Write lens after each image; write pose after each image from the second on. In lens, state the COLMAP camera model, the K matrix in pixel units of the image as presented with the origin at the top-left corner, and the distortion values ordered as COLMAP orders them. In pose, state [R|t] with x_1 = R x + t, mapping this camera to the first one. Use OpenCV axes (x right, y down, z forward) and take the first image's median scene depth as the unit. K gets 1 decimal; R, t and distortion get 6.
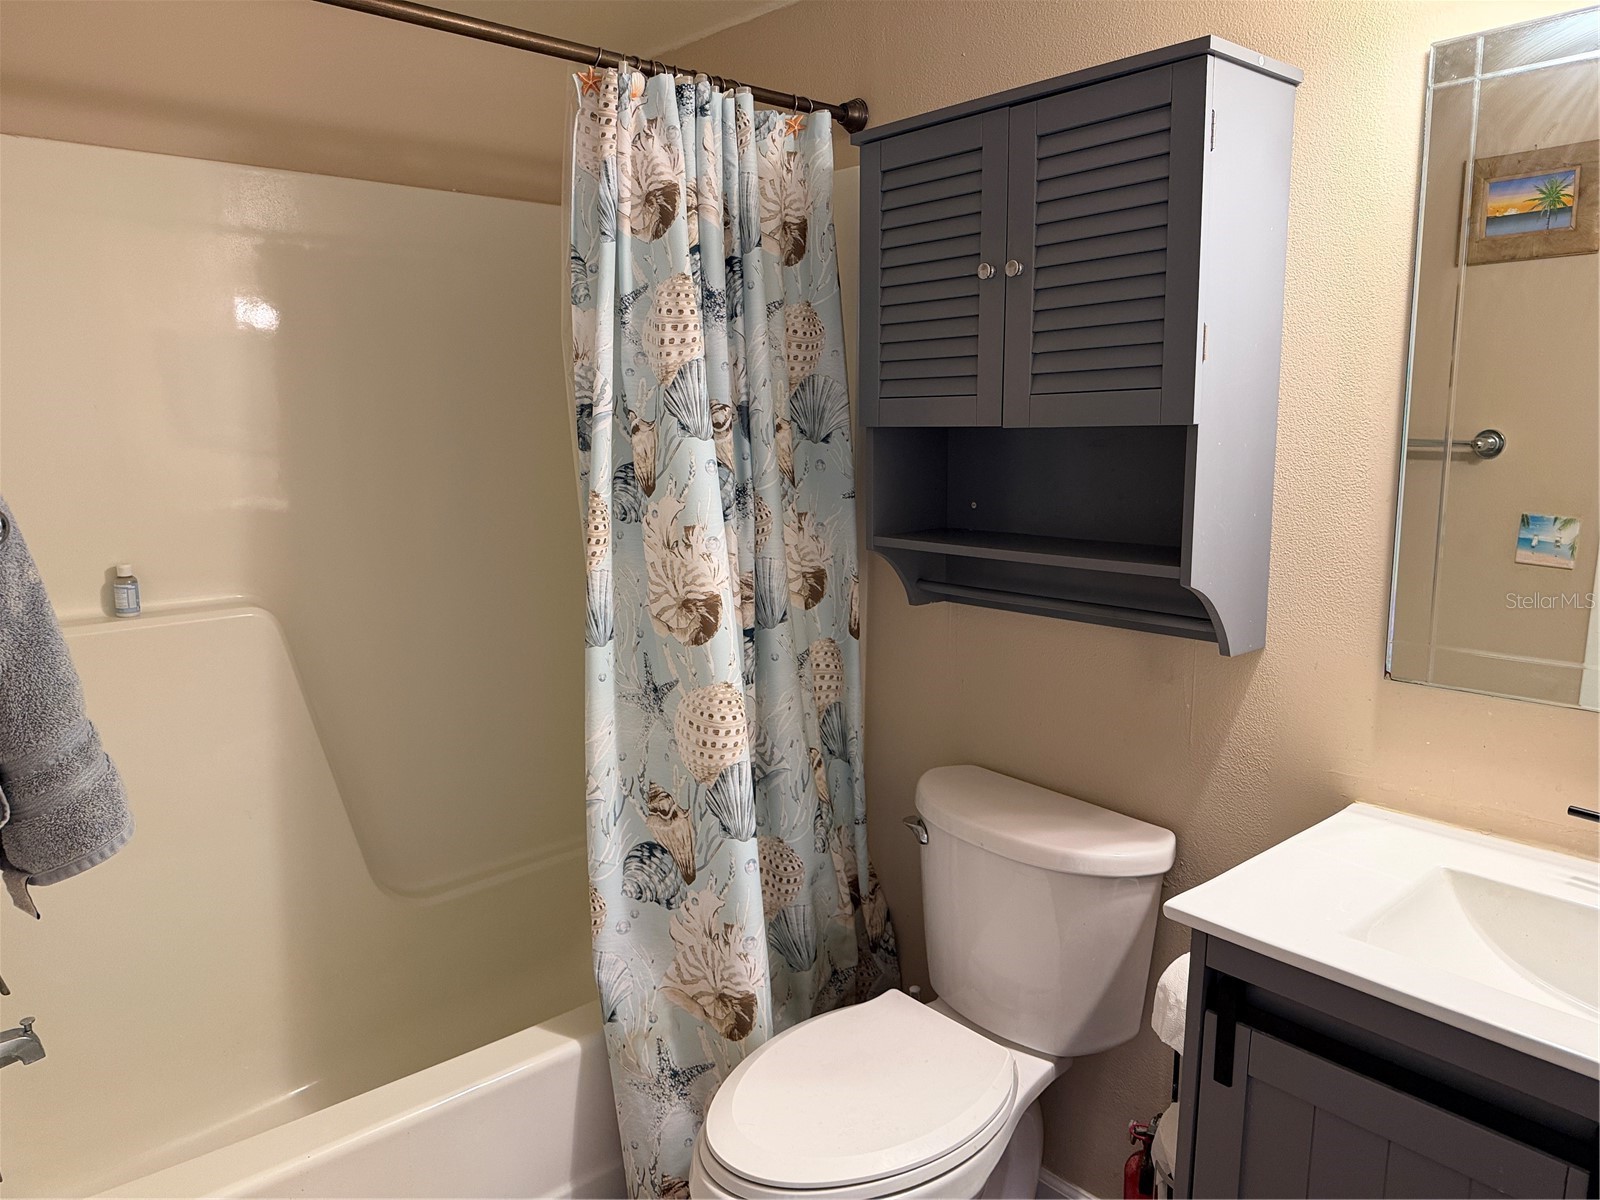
lens RADIAL K [[1128.7, 0, 807.0], [0, 1128.7, 593.8], [0, 0, 1]] dist [0.091720, -0.131696]
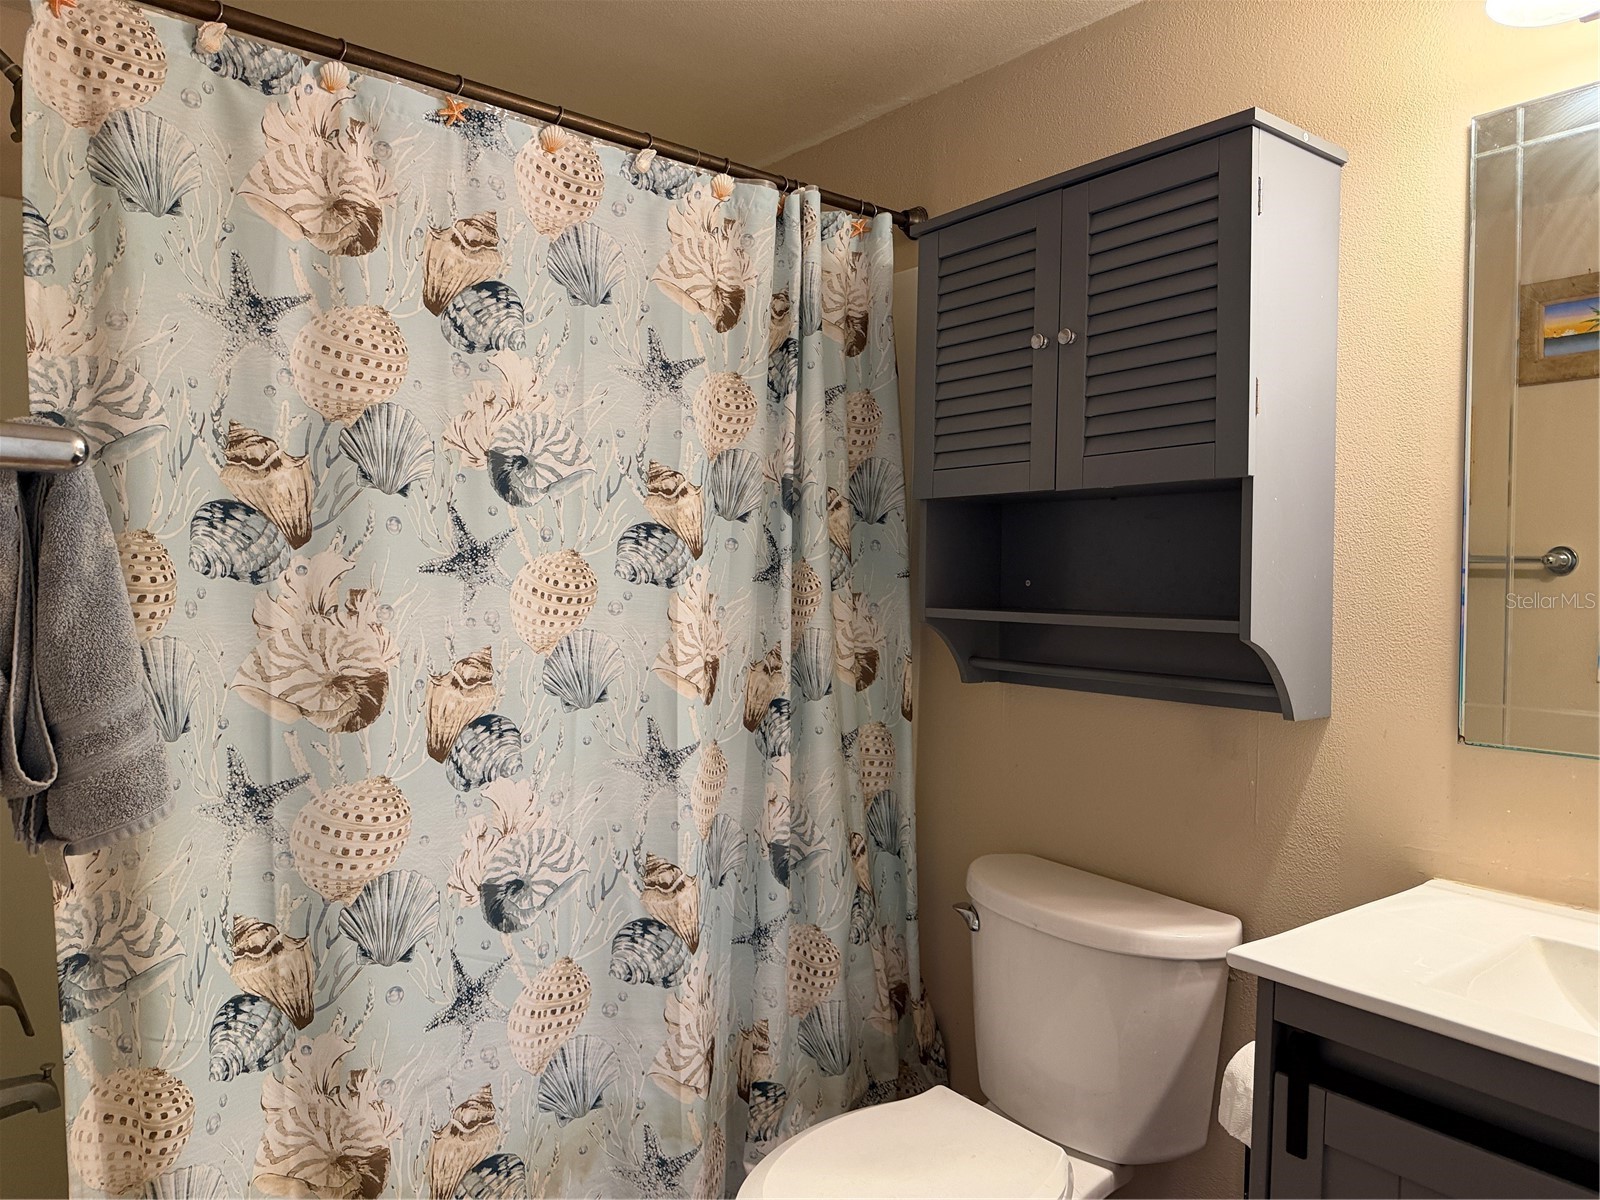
lens RADIAL K [[1128.7, 0, 807.0], [0, 1128.7, 593.8], [0, 0, 1]] dist [0.091720, -0.131696]
pose [[0.998172, 0.024688, -0.055157, 0.009725], [-0.032606, 0.988506, -0.147623, 0.103151], [0.050878, 0.149151, 0.987505, 0.007329]]
